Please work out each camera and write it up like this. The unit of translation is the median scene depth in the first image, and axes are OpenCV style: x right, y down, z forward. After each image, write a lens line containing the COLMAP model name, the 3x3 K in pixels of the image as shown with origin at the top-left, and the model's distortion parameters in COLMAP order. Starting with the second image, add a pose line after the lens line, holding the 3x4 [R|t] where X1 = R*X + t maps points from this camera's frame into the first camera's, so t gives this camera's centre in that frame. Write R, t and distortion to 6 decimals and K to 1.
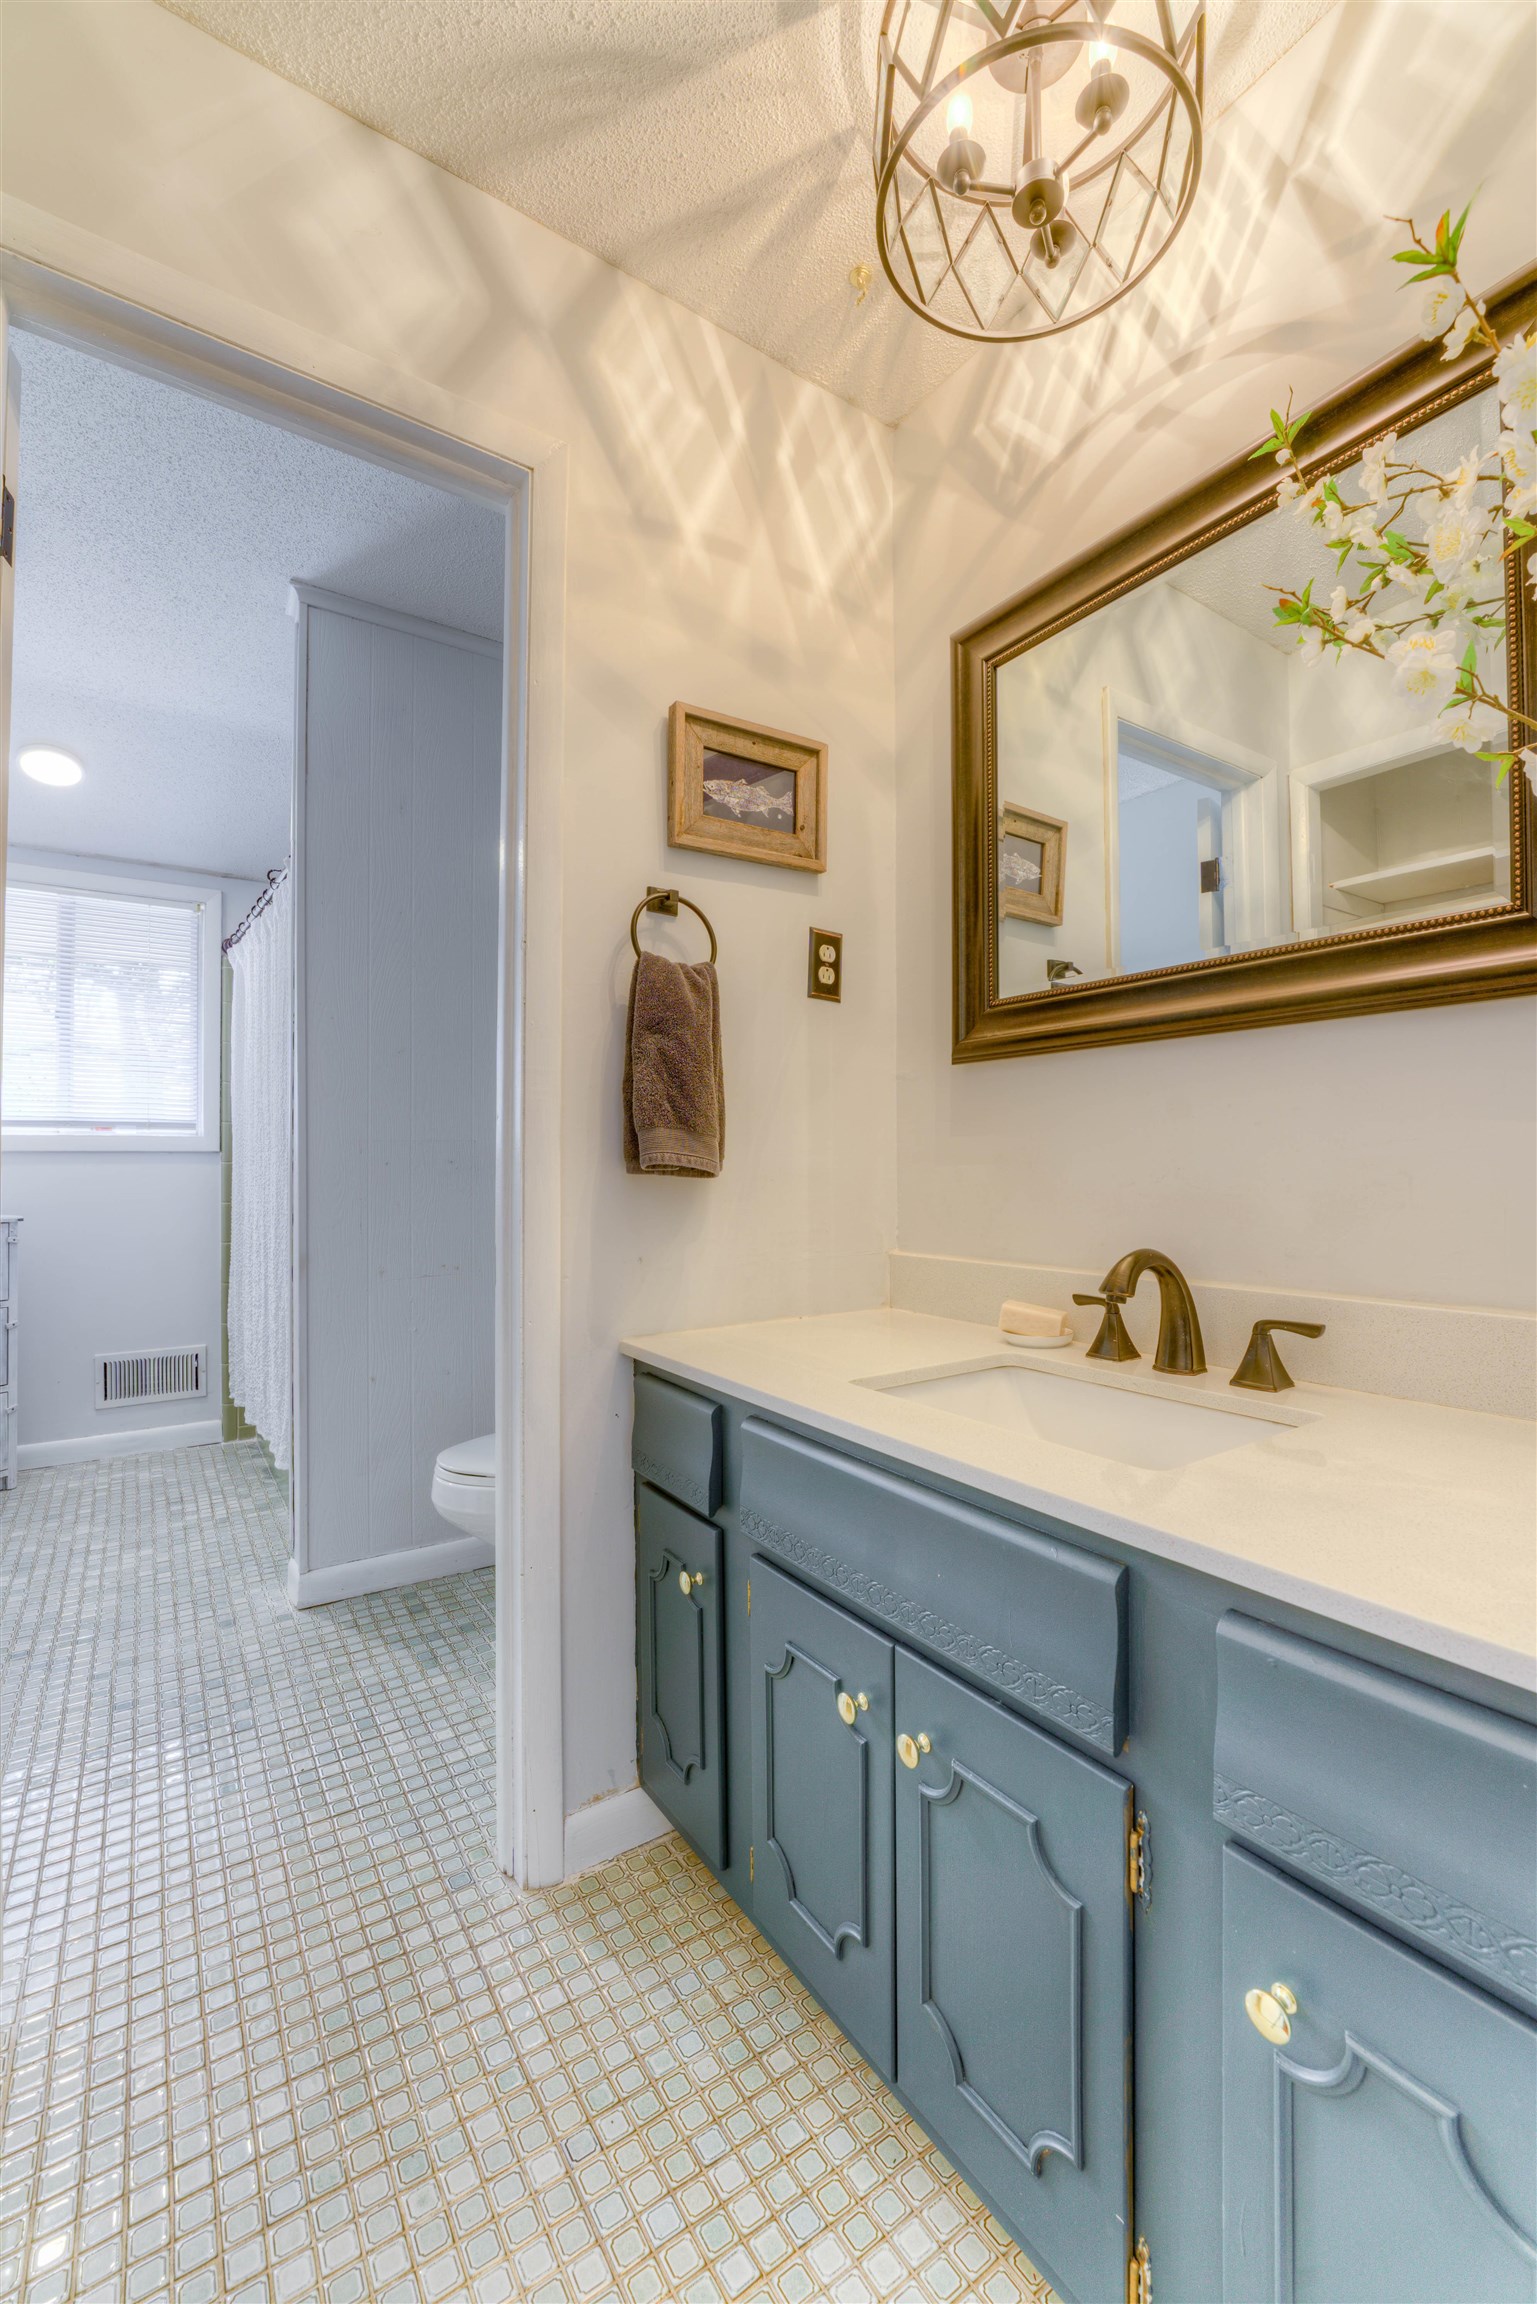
lens RADIAL K [[934.2, 0, 767.0], [0, 934.2, 1156.2], [0, 0, 1]] dist [-0.022198, 0.002497]
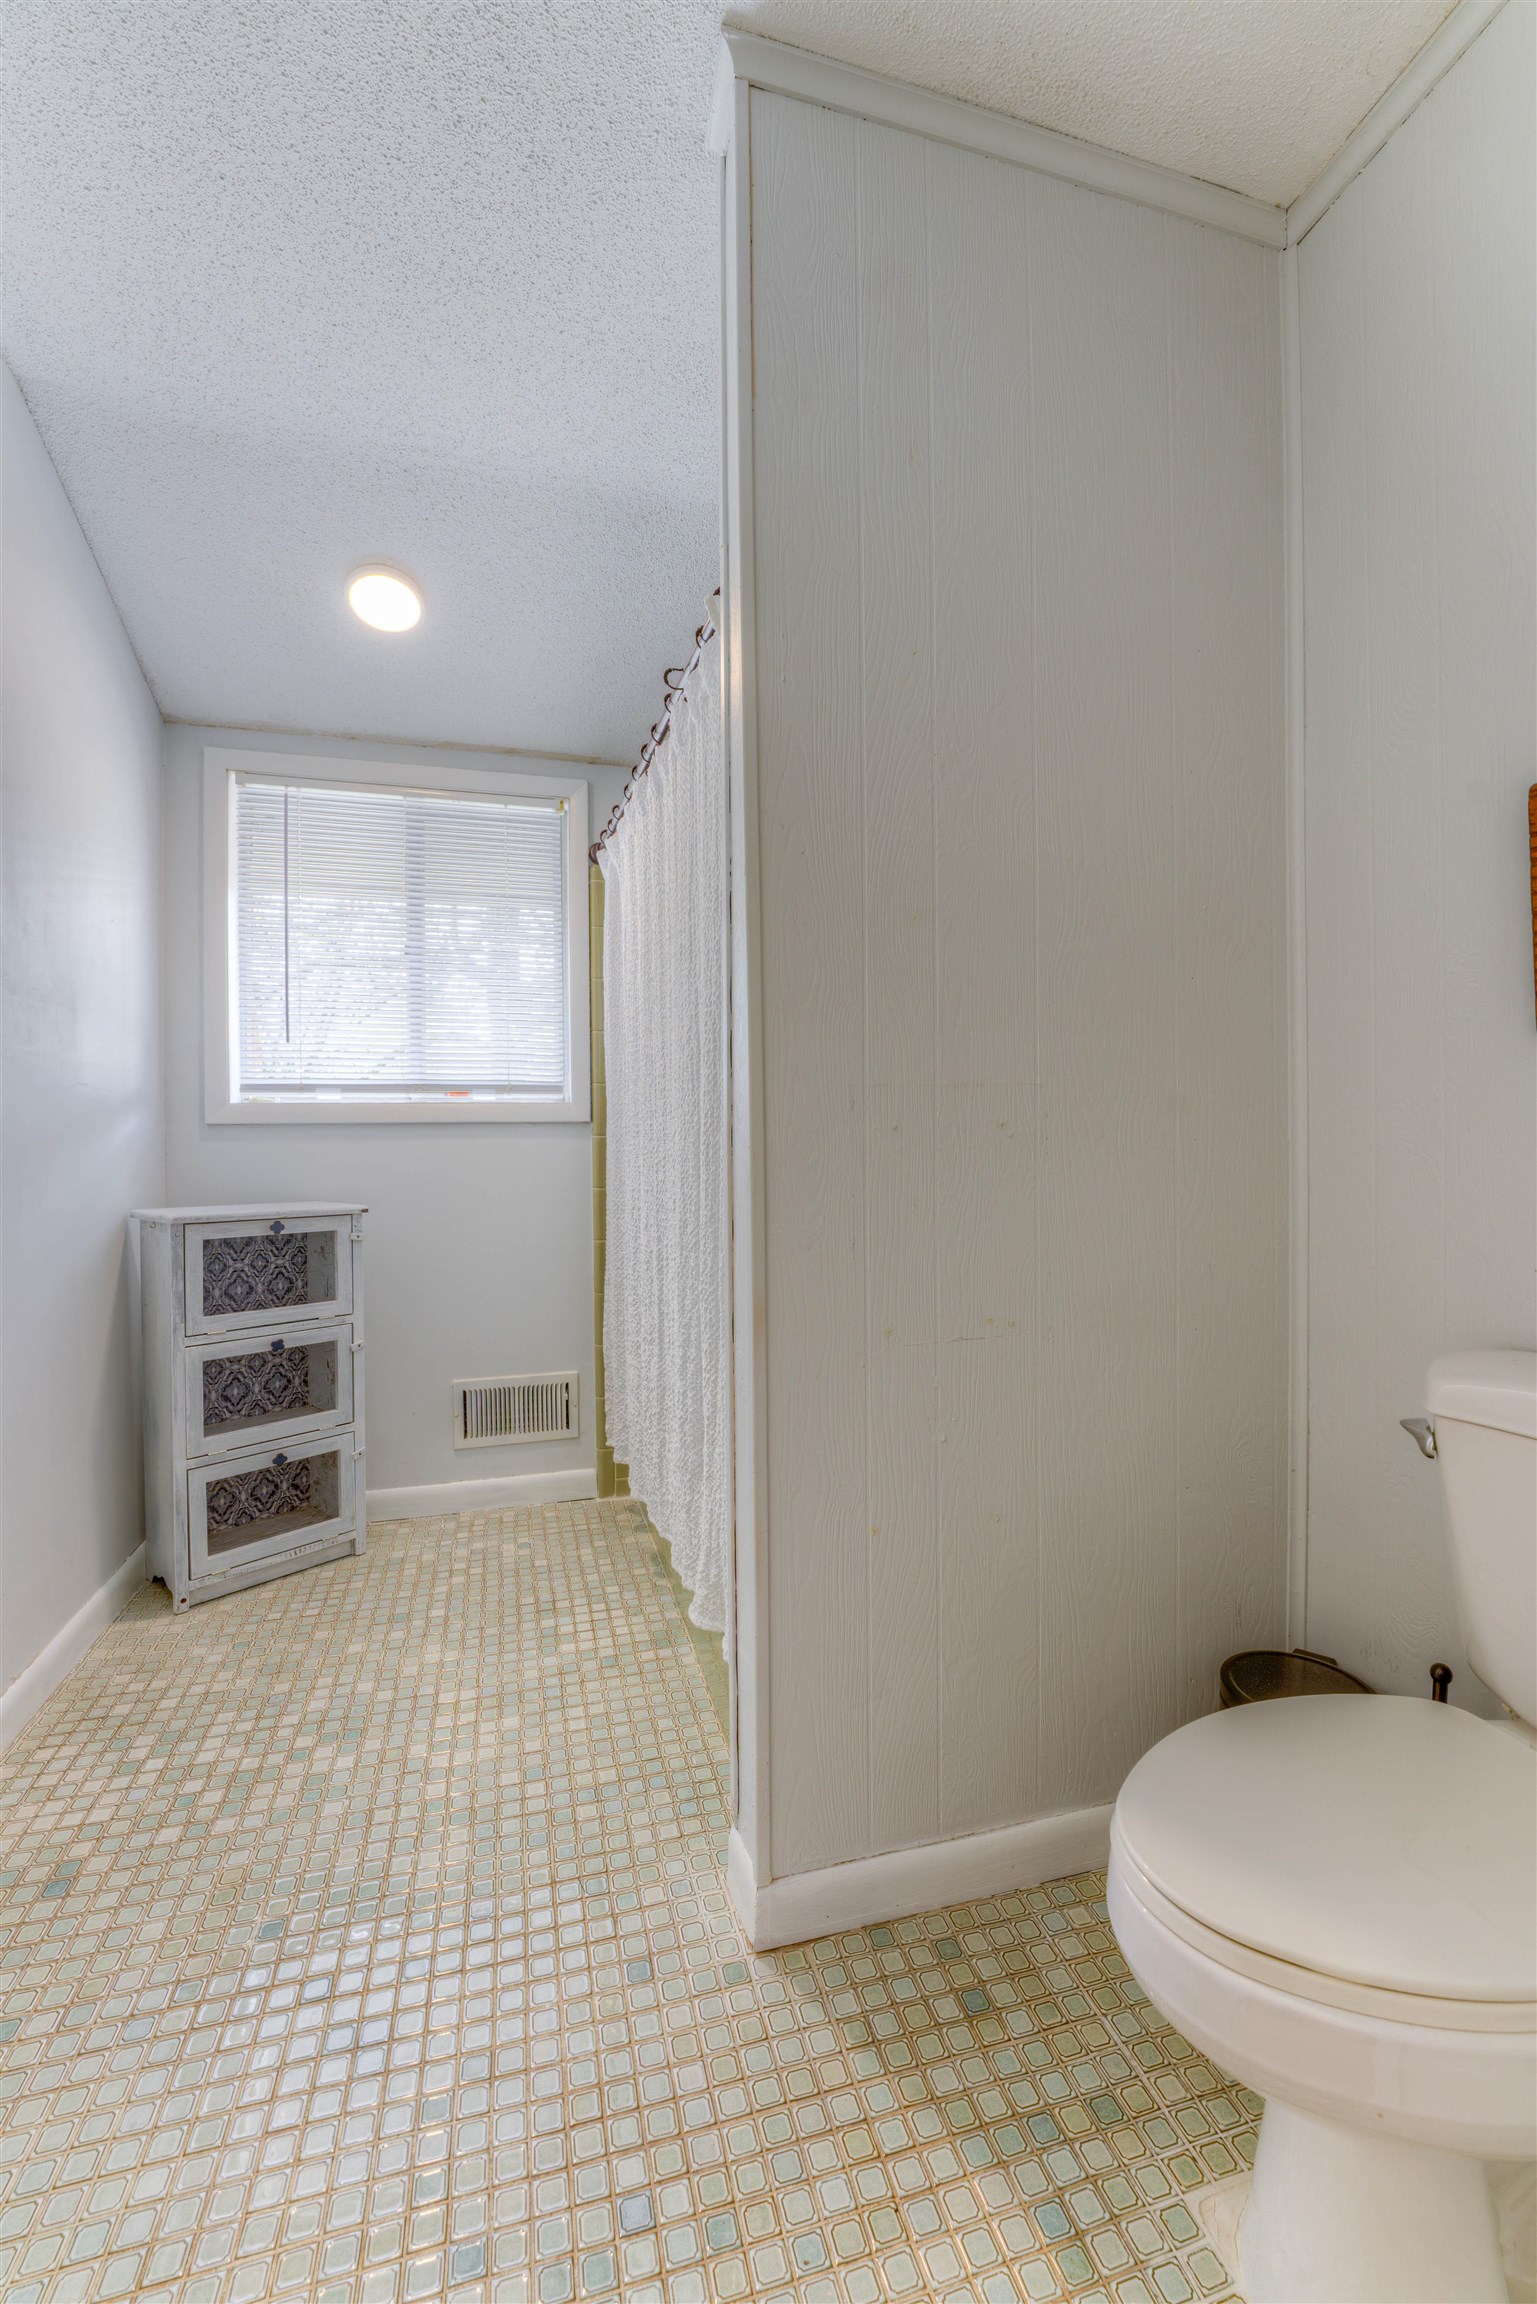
lens RADIAL K [[934.2, 0, 763.6], [0, 934.2, 1150.0], [0, 0, 1]] dist [-0.022198, 0.002497]
pose [[0.946678, -0.003261, -0.322165, -0.231418], [0.008936, 0.999830, 0.016136, 0.008730], [0.322058, -0.018154, 0.946546, 0.353589]]
